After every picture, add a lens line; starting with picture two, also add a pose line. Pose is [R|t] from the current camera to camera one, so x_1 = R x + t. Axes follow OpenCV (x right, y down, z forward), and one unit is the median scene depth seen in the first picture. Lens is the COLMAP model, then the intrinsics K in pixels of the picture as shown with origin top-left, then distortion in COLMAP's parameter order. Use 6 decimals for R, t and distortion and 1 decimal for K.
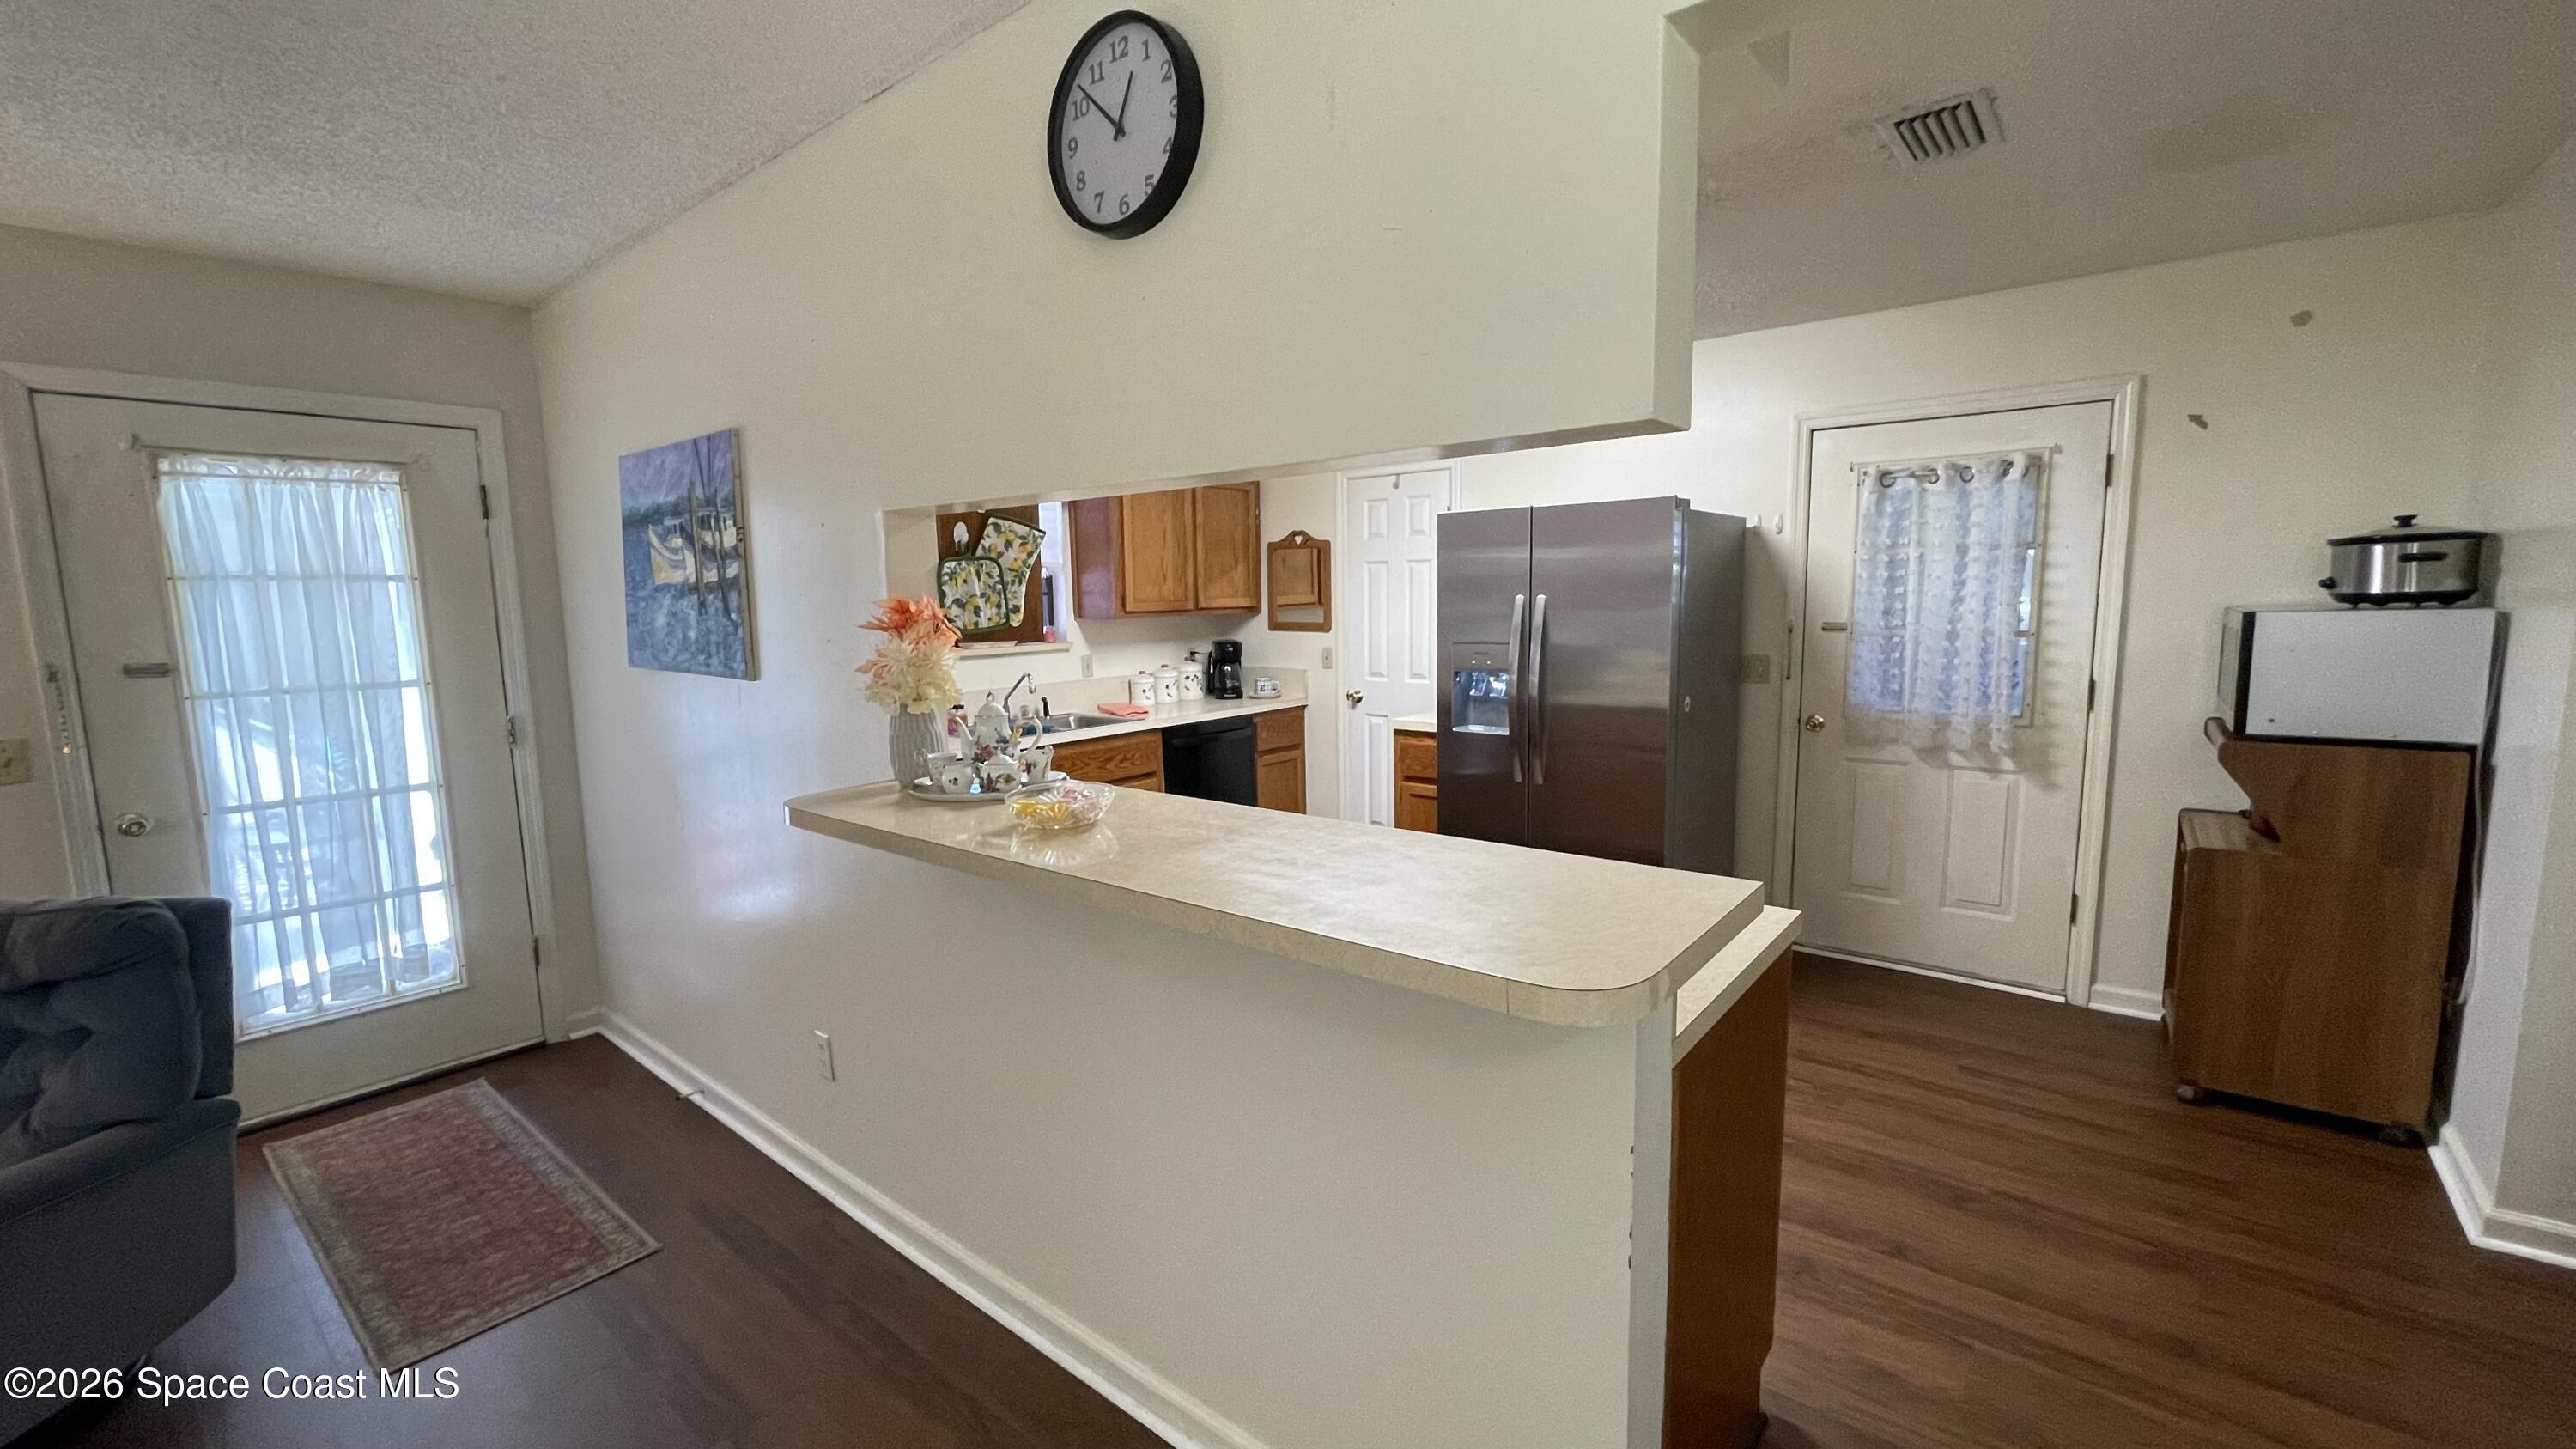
lens RADIAL K [[1050.9, 0, 1277.7], [0, 1050.9, 724.4], [0, 0, 1]] dist [-0.003110, 0.000955]
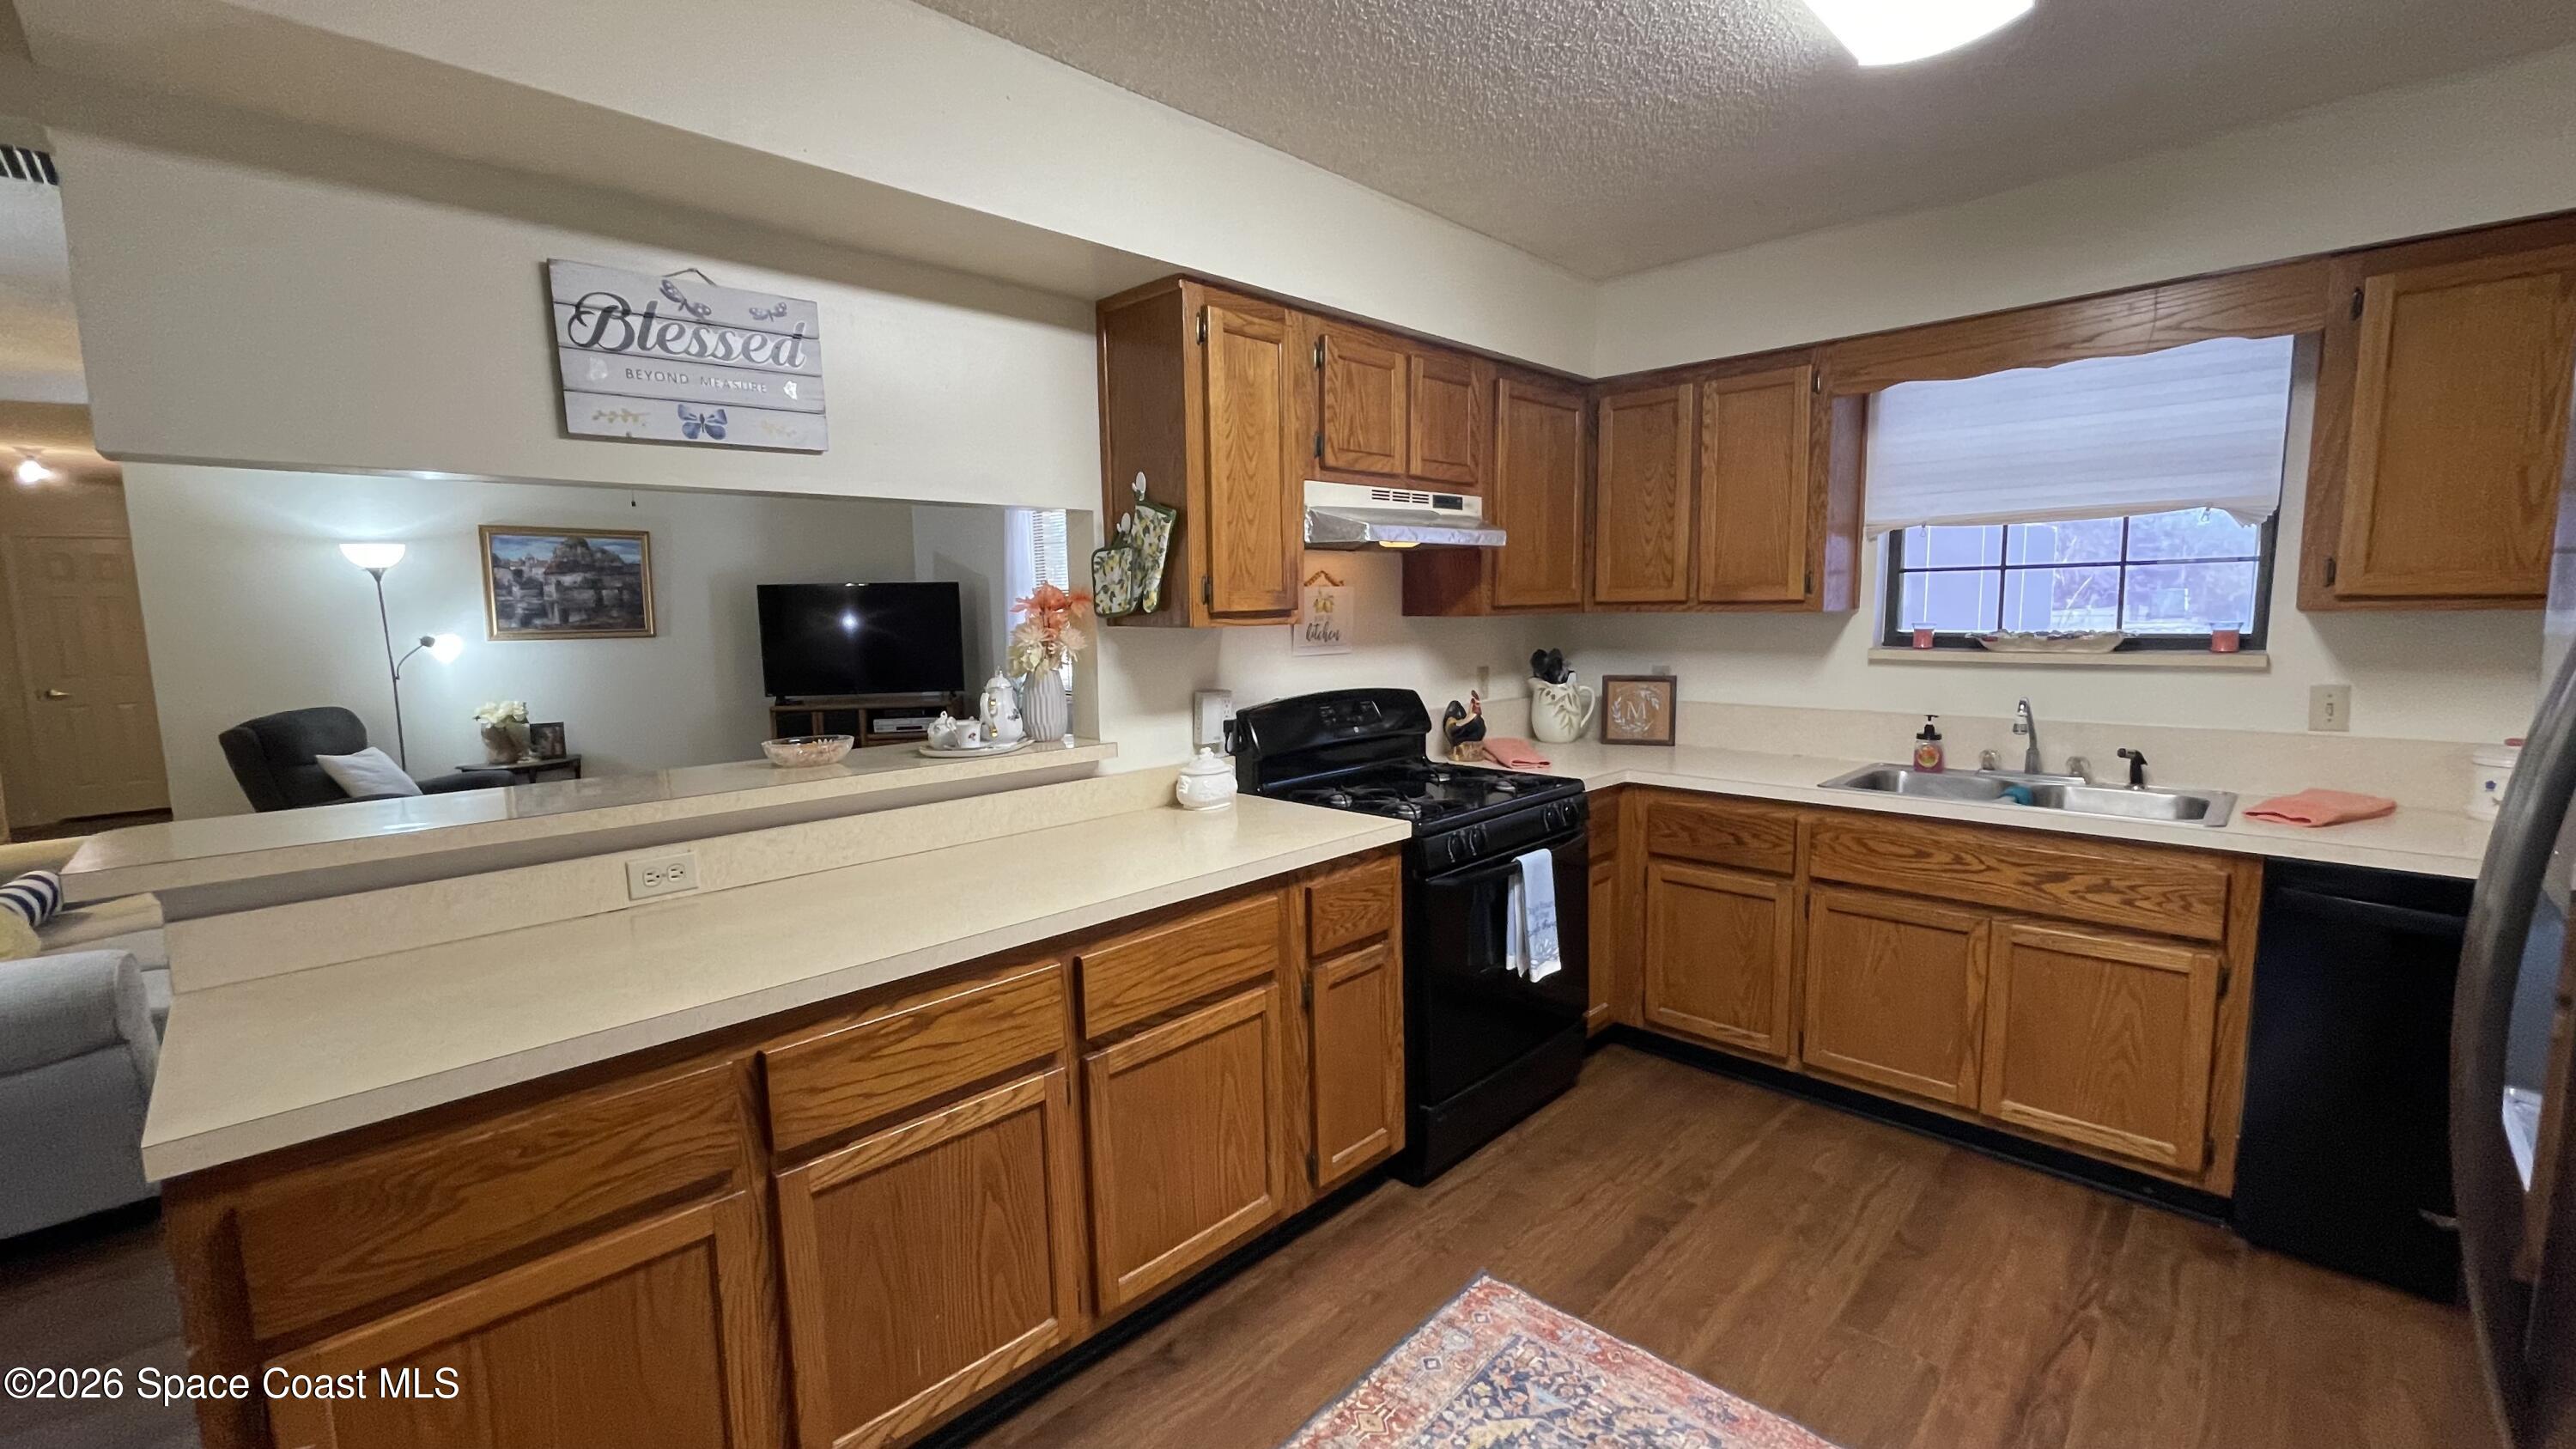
lens RADIAL K [[1050.9, 0, 1276.7], [0, 1050.9, 715.9], [0, 0, 1]] dist [-0.003110, 0.000955]
pose [[-0.100092, 0.128193, -0.986685, 0.510938], [-0.103528, 0.984941, 0.138469, -0.102685], [0.989578, 0.116009, -0.085313, 0.848046]]
